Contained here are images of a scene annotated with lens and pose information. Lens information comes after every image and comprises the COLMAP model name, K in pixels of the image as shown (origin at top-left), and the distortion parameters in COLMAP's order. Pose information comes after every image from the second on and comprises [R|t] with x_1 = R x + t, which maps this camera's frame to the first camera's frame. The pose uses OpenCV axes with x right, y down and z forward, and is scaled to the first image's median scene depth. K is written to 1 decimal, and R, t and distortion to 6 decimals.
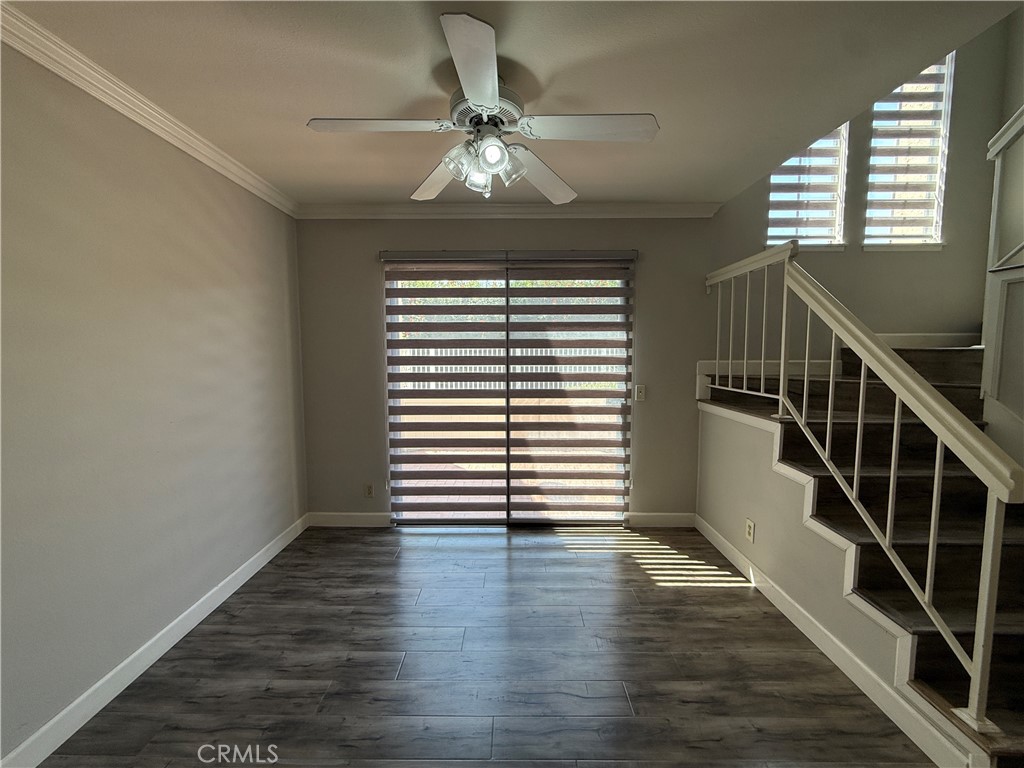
lens RADIAL K [[406.1, 0, 510.5], [0, 406.1, 384.7], [0, 0, 1]] dist [-0.002267, 0.000608]
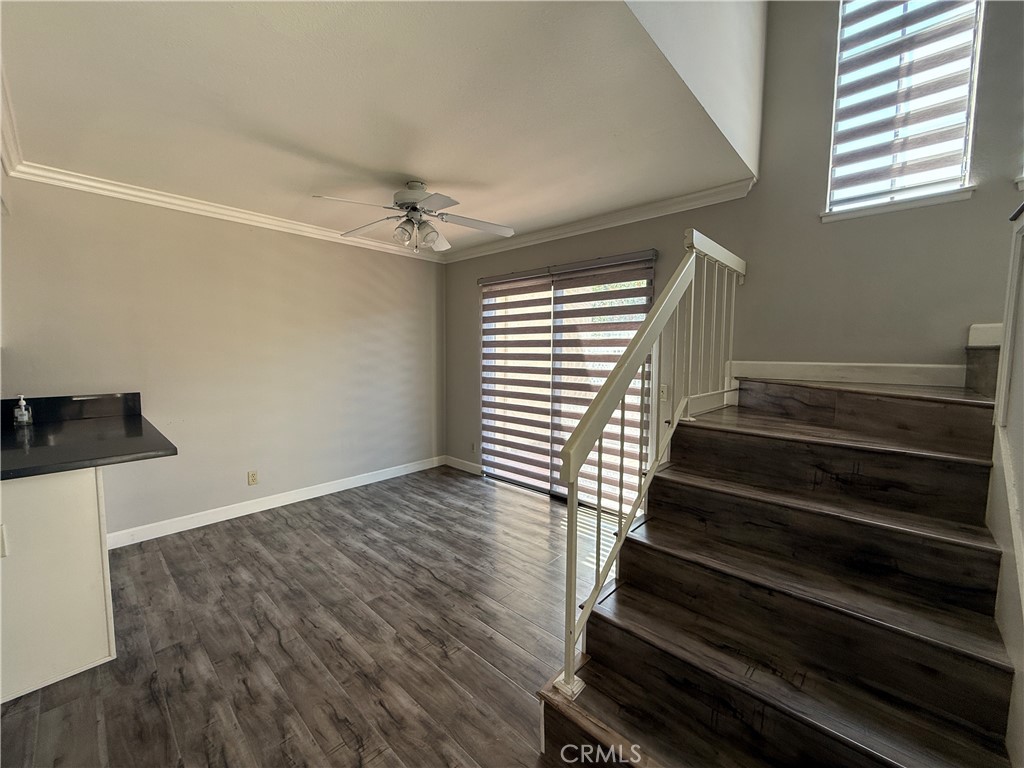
lens RADIAL K [[406.1, 0, 510.5], [0, 406.1, 384.7], [0, 0, 1]] dist [-0.002267, 0.000608]
pose [[0.740277, 0.060329, -0.669589, 0.729583], [-0.063972, 0.997768, 0.019171, 0.006561], [0.669251, 0.028643, 0.742484, 0.026348]]
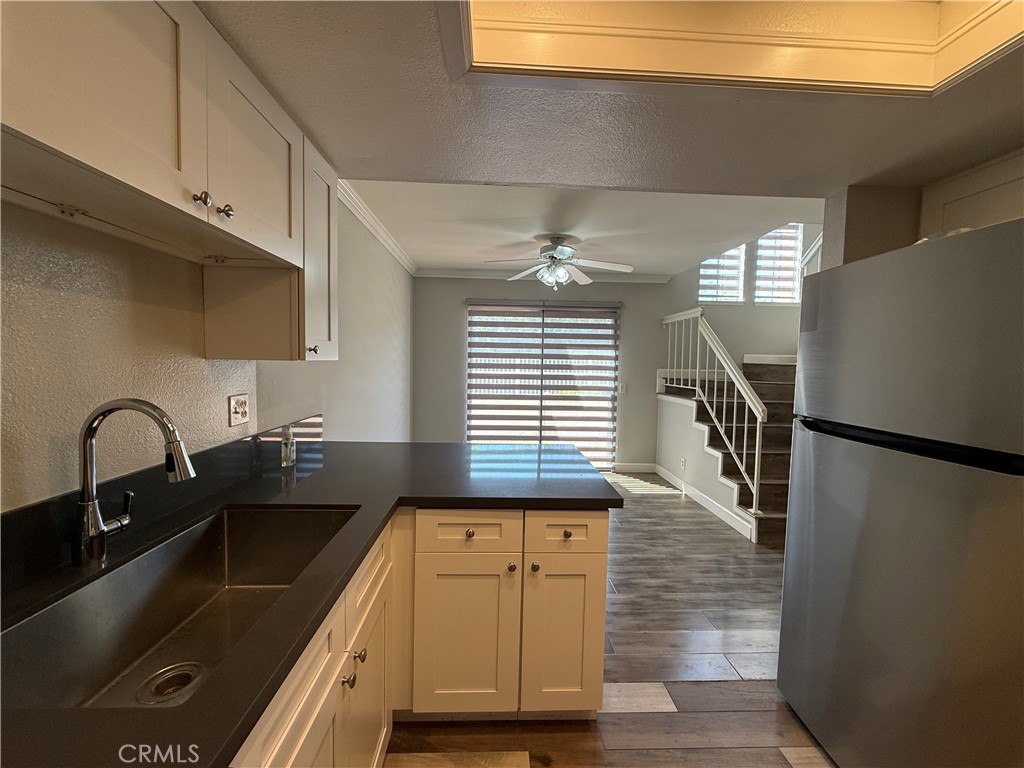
lens RADIAL K [[406.1, 0, 510.5], [0, 406.1, 384.7], [0, 0, 1]] dist [-0.002267, 0.000608]
pose [[0.998753, 0.017195, 0.046863, -0.212589], [-0.016087, 0.999585, -0.023909, 0.053478], [-0.047255, 0.023126, 0.998615, -0.621621]]
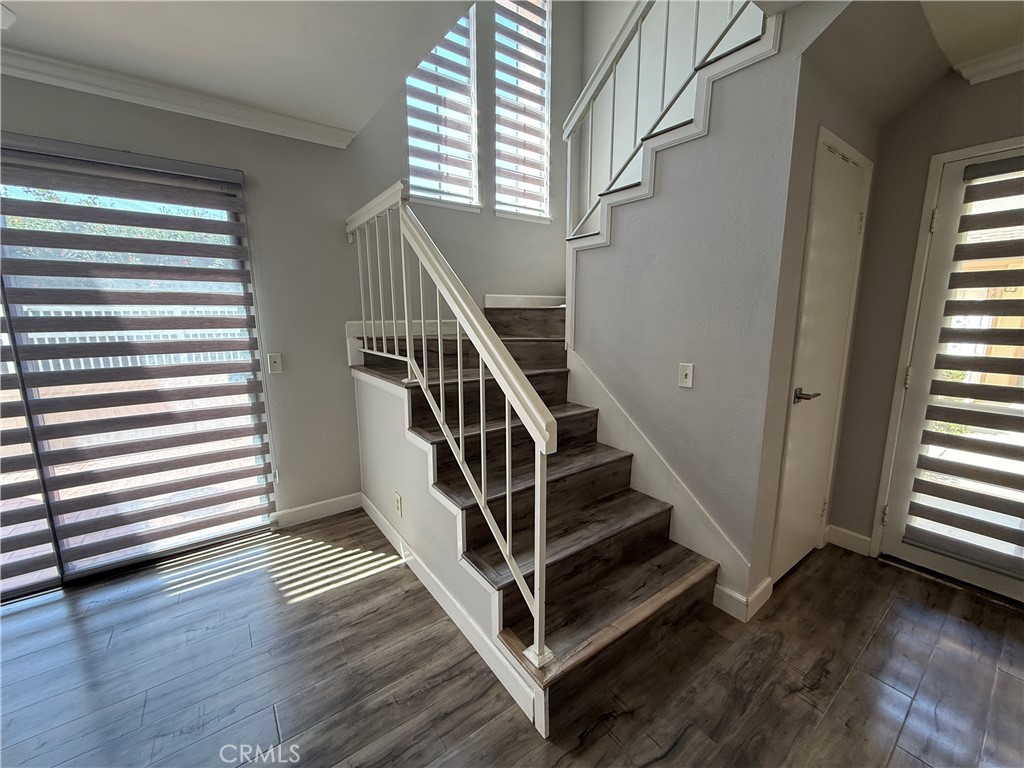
lens RADIAL K [[406.1, 0, 510.5], [0, 406.1, 384.7], [0, 0, 1]] dist [-0.002267, 0.000608]
pose [[0.802484, -0.103375, 0.587650, 0.227154], [0.051730, 0.993223, 0.104079, 0.003073], [-0.594427, -0.053123, 0.802393, 0.095415]]
